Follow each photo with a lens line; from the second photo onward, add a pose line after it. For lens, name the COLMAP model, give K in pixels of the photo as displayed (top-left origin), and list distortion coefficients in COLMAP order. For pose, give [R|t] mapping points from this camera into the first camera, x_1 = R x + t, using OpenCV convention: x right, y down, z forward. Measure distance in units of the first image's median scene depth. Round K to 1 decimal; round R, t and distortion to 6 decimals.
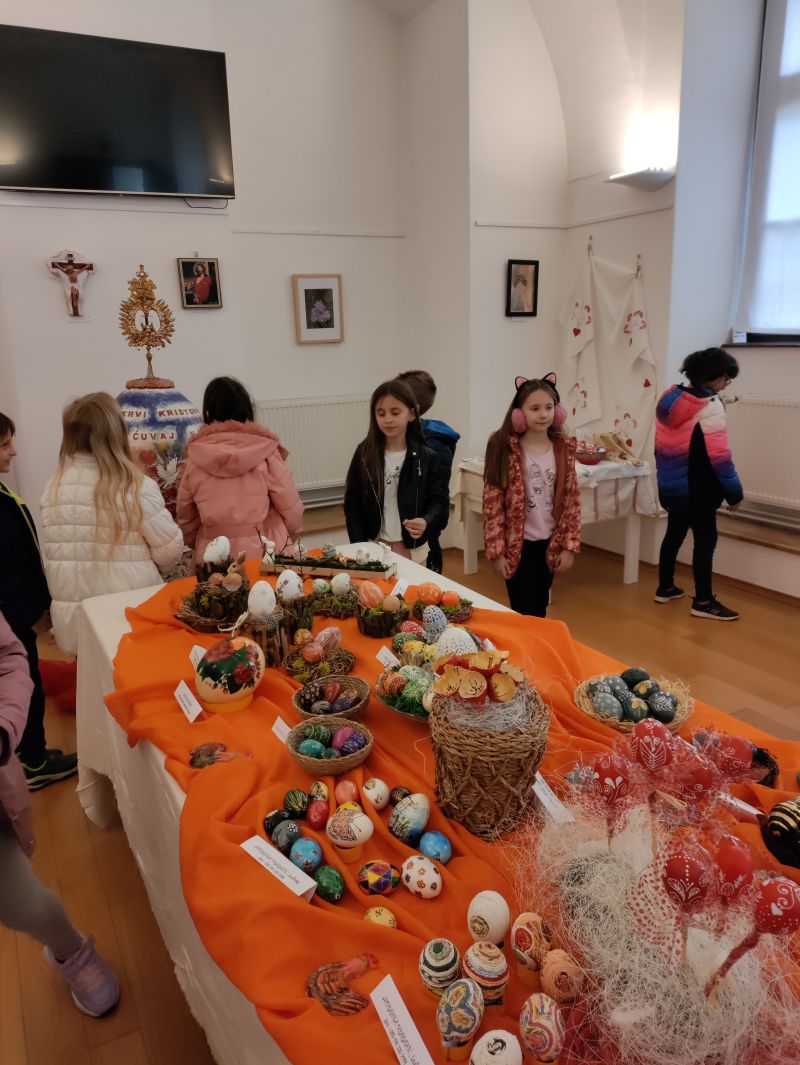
lens RADIAL K [[773.6, 0, 400.0], [0, 773.6, 532.5], [0, 0, 1]] dist [0.034087, -0.008114]
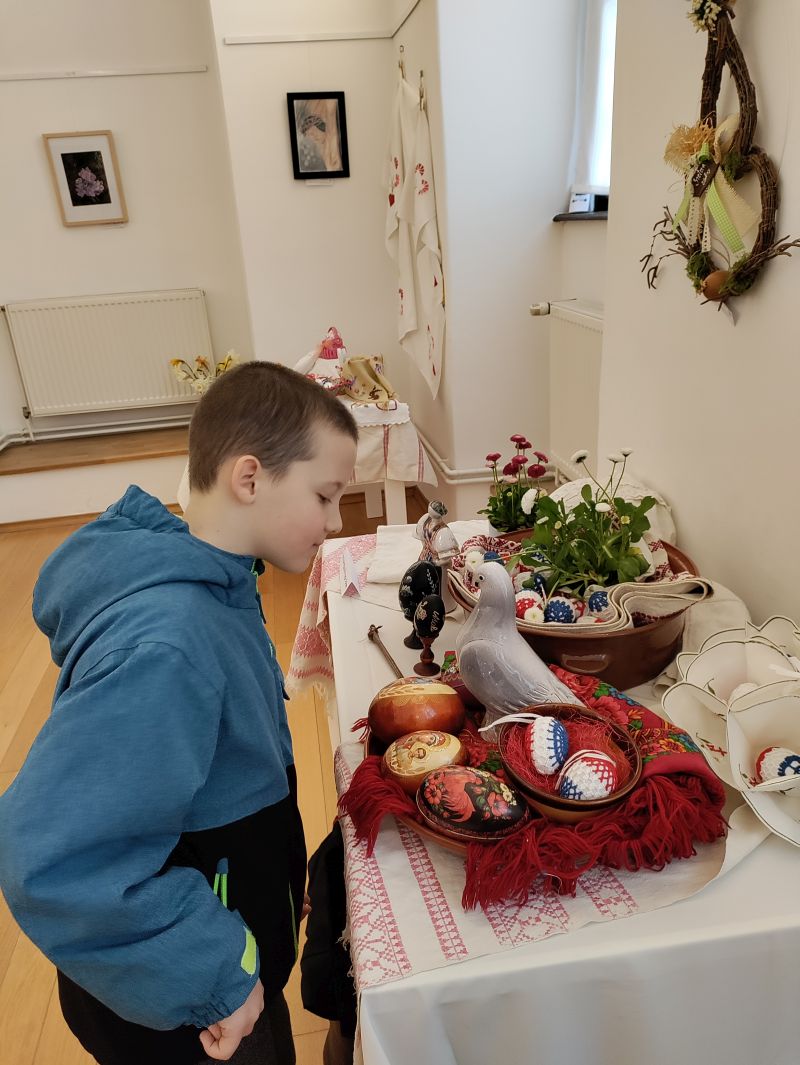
lens RADIAL K [[797.3, 0, 400.0], [0, 797.3, 532.5], [0, 0, 1]] dist [-0.000991, -0.003731]
pose [[0.948060, 0.090879, -0.304832, 0.516581], [-0.041891, 0.985643, 0.163563, -0.090917], [0.315320, -0.142298, 0.938256, 0.329010]]
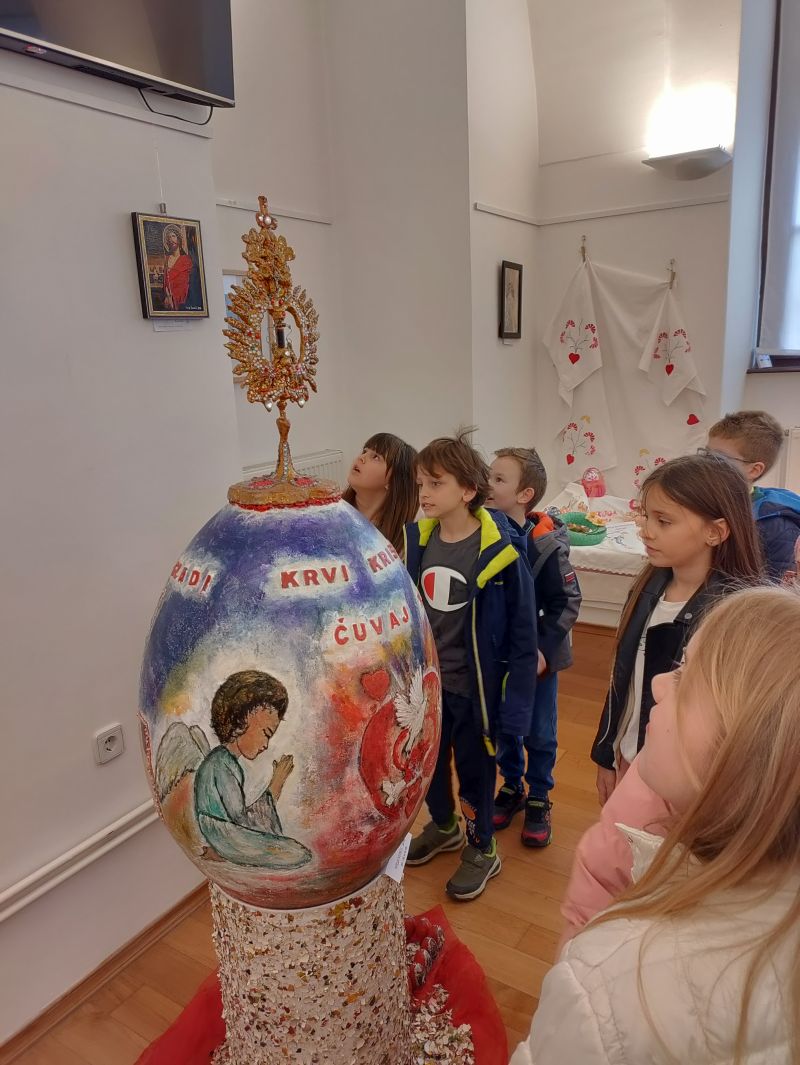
lens RADIAL K [[773.6, 0, 400.0], [0, 773.6, 532.5], [0, 0, 1]] dist [0.034087, -0.008114]
pose [[0.875749, -0.119089, 0.467849, -0.334402], [0.137318, 0.990515, -0.004910, -0.115275], [-0.462826, 0.068544, 0.883795, 0.444337]]
